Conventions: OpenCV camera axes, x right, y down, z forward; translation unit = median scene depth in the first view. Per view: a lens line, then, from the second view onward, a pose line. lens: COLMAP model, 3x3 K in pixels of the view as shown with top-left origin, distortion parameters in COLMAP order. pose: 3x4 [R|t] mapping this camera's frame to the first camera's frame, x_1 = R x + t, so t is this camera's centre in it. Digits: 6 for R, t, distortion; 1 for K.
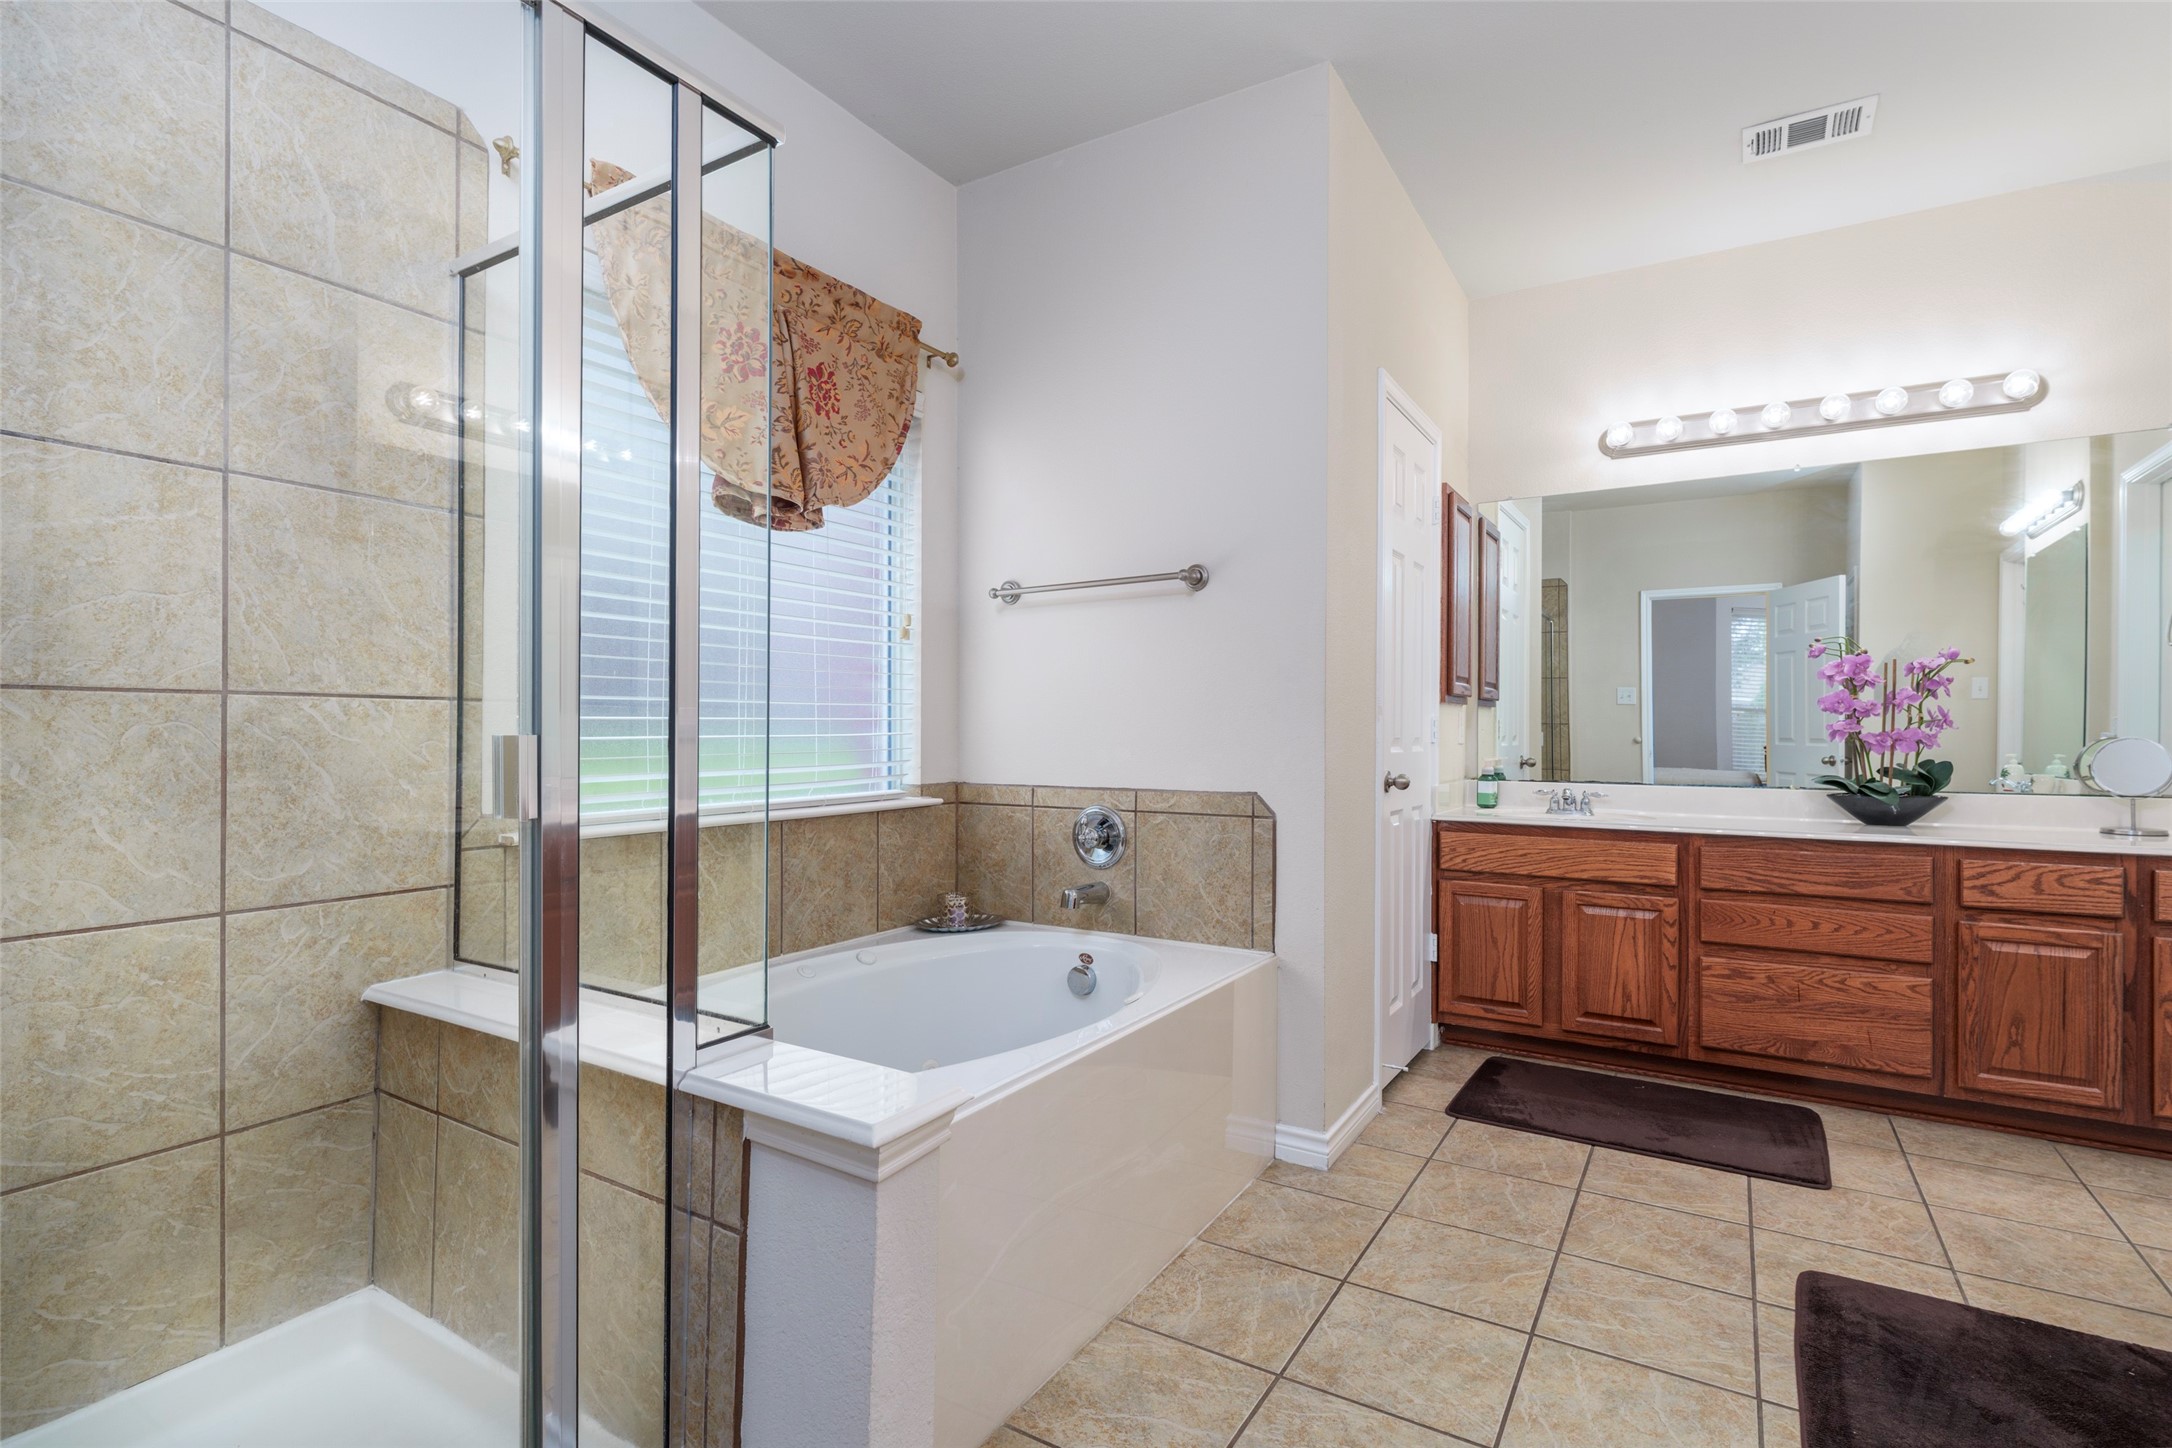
lens RADIAL K [[995.1, 0, 1093.8], [0, 995.1, 728.4], [0, 0, 1]] dist [-0.021068, -0.000640]
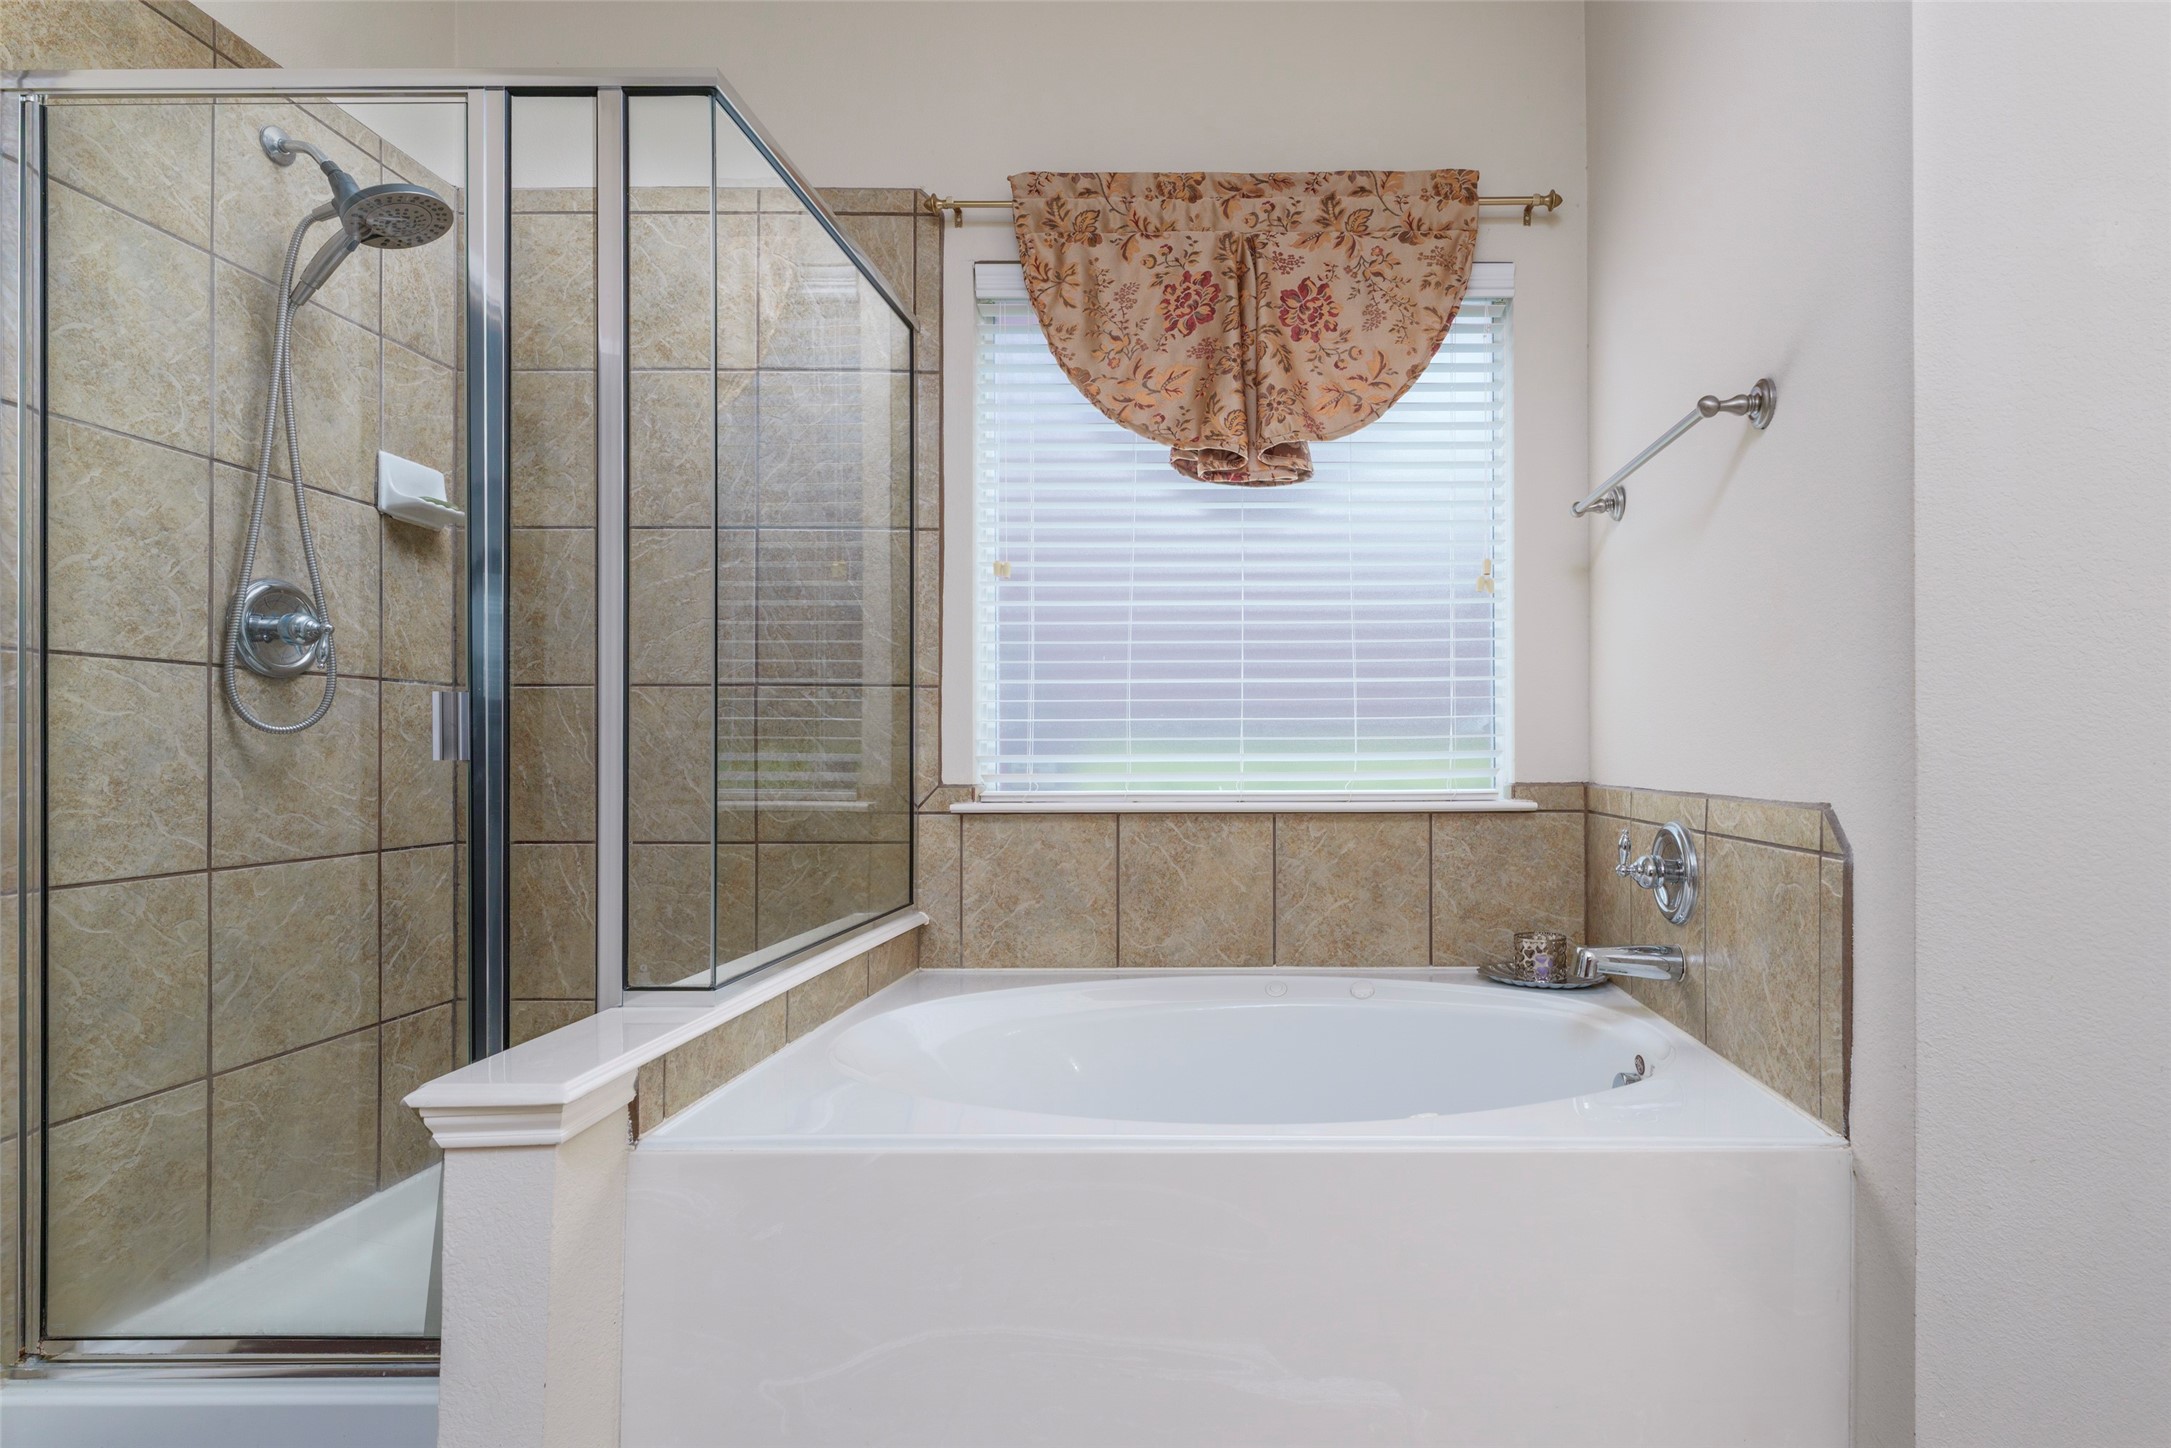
lens RADIAL K [[996.8, 0, 1085.3], [0, 996.8, 735.7], [0, 0, 1]] dist [-0.003481, -0.000245]
pose [[0.529194, -0.009872, -0.848443, 0.343820], [0.005299, 0.999951, -0.008330, 0.029794], [0.848484, -0.000088, 0.529221, 0.381711]]
